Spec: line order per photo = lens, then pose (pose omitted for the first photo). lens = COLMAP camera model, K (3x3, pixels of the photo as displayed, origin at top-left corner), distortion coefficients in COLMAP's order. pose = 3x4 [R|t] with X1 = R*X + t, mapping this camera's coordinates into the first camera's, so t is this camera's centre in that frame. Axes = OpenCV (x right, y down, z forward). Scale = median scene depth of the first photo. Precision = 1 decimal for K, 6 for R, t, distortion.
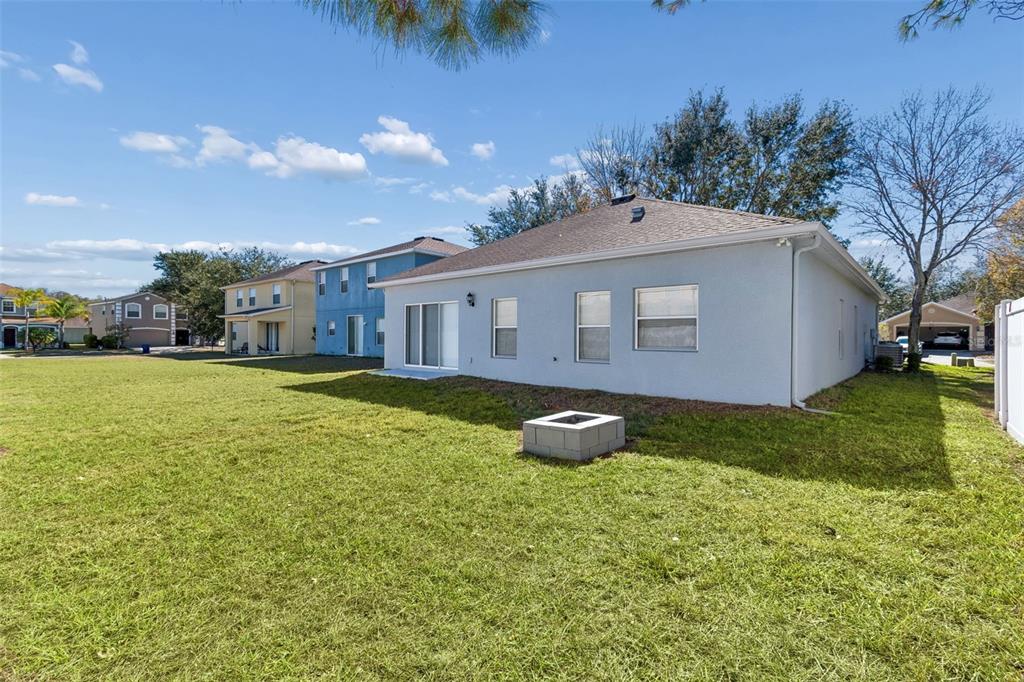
lens RADIAL K [[453.1, 0, 515.1], [0, 453.1, 344.2], [0, 0, 1]] dist [0.002975, -0.000605]
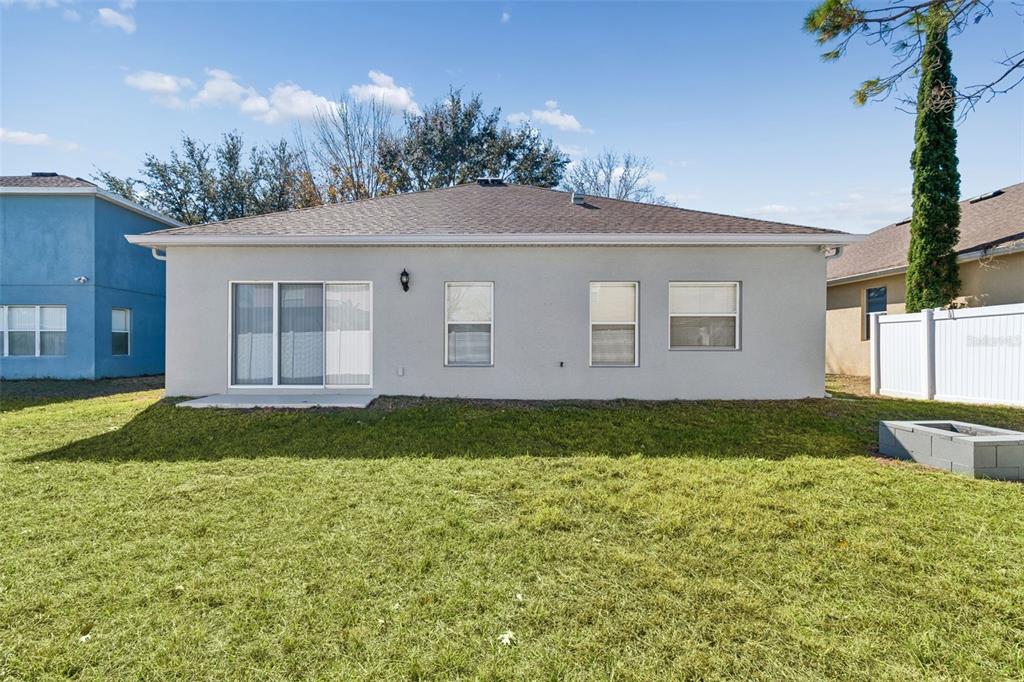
lens RADIAL K [[494.8, 0, 512.0], [0, 494.8, 341.0], [0, 0, 1]] dist [0.000066, -0.000142]
pose [[0.746587, 0.006436, 0.665256, -0.407223], [0.015614, 0.999508, -0.027193, 0.010779], [-0.665104, 0.030690, 0.746120, 0.312528]]
